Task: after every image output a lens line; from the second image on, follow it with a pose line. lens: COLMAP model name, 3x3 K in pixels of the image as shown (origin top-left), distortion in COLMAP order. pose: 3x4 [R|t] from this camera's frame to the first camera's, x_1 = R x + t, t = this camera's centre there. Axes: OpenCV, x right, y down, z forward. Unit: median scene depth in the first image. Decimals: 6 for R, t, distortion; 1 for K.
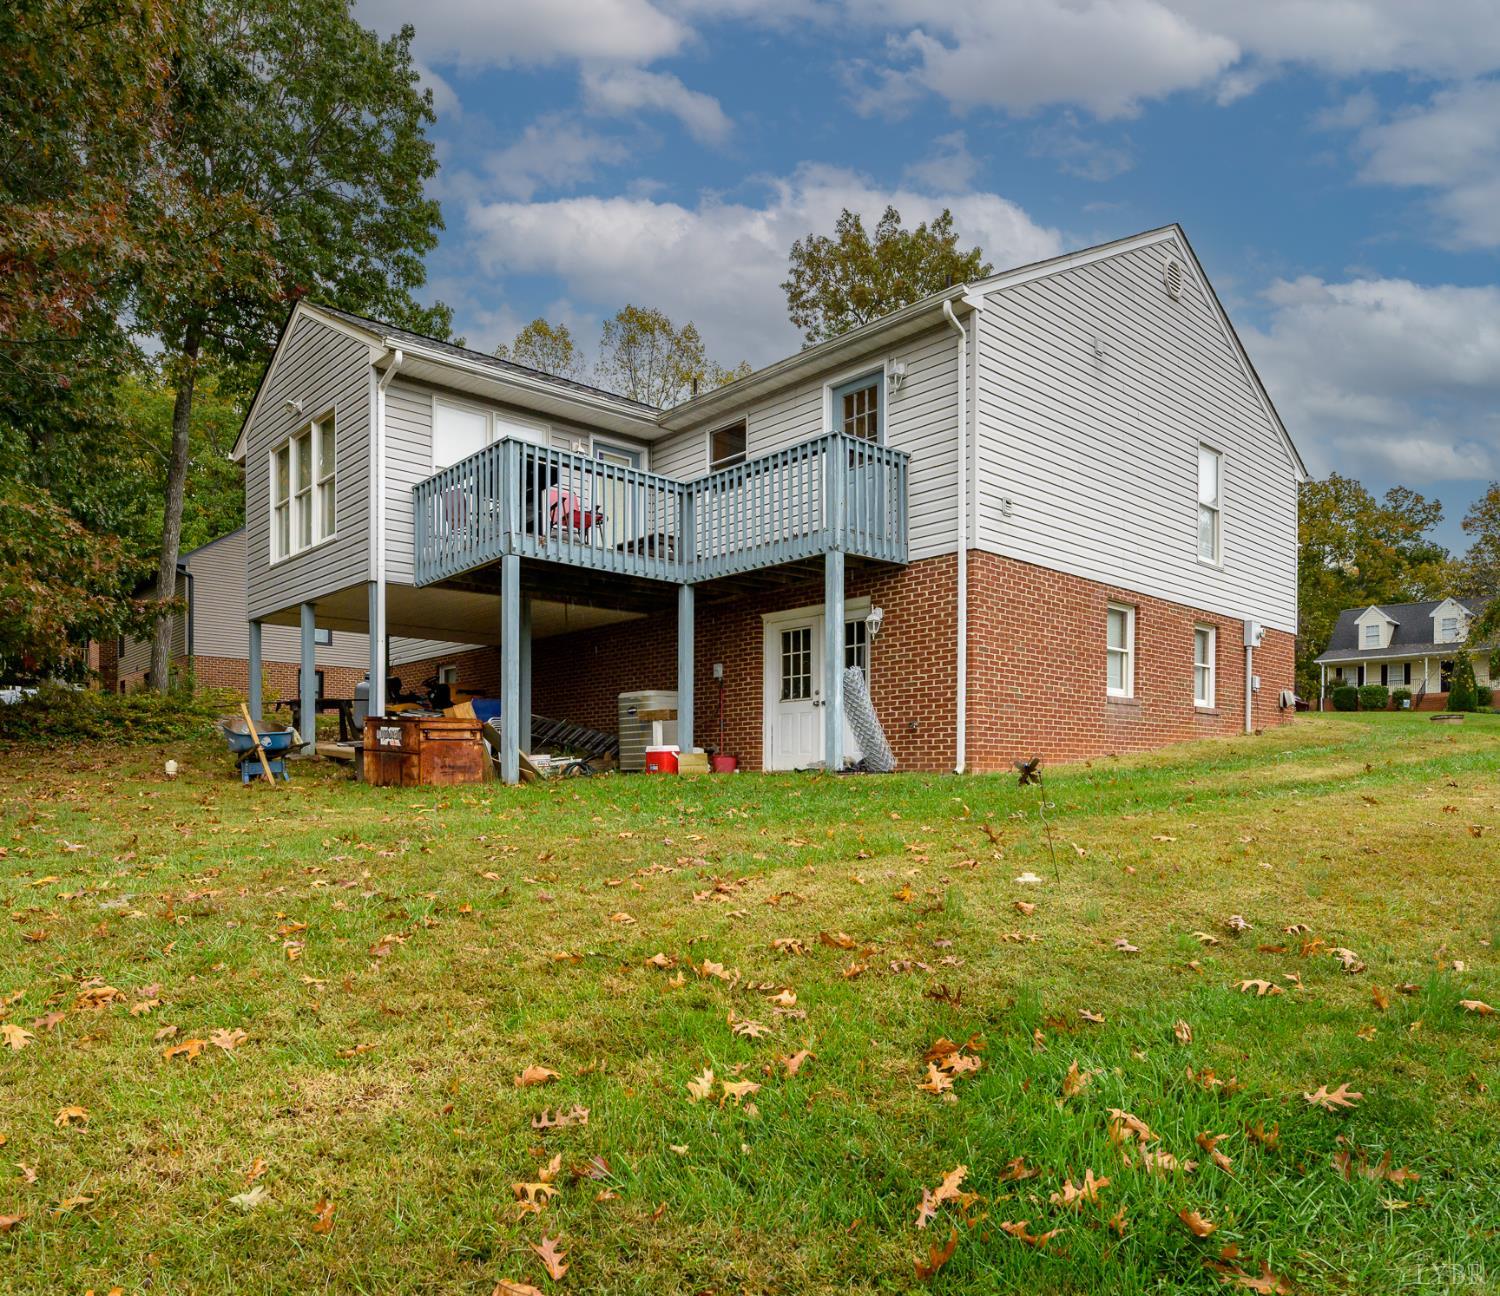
lens RADIAL K [[1028.2, 0, 759.8], [0, 1028.2, 795.0], [0, 0, 1]] dist [0.002213, -0.001948]
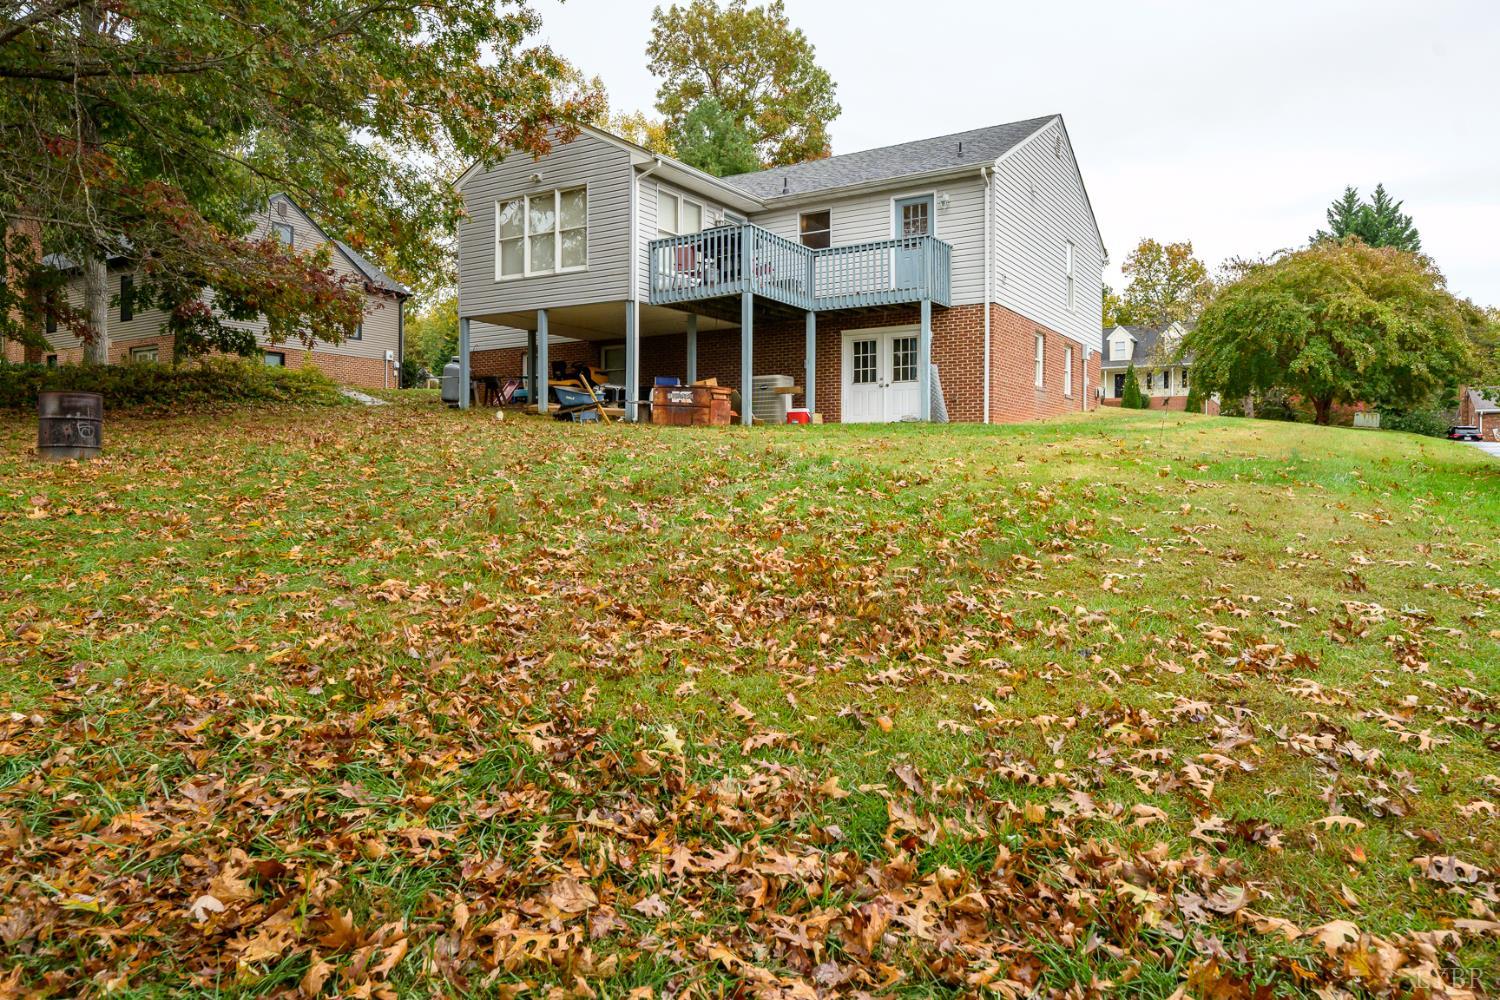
lens RADIAL K [[1009.1, 0, 750.8], [0, 1009.1, 494.1], [0, 0, 1]] dist [-0.007108, -0.002243]
pose [[0.963390, -0.003303, 0.268085, -0.577545], [0.002569, 0.999992, 0.003089, 0.080576], [-0.268093, -0.002288, 0.963390, -0.515110]]
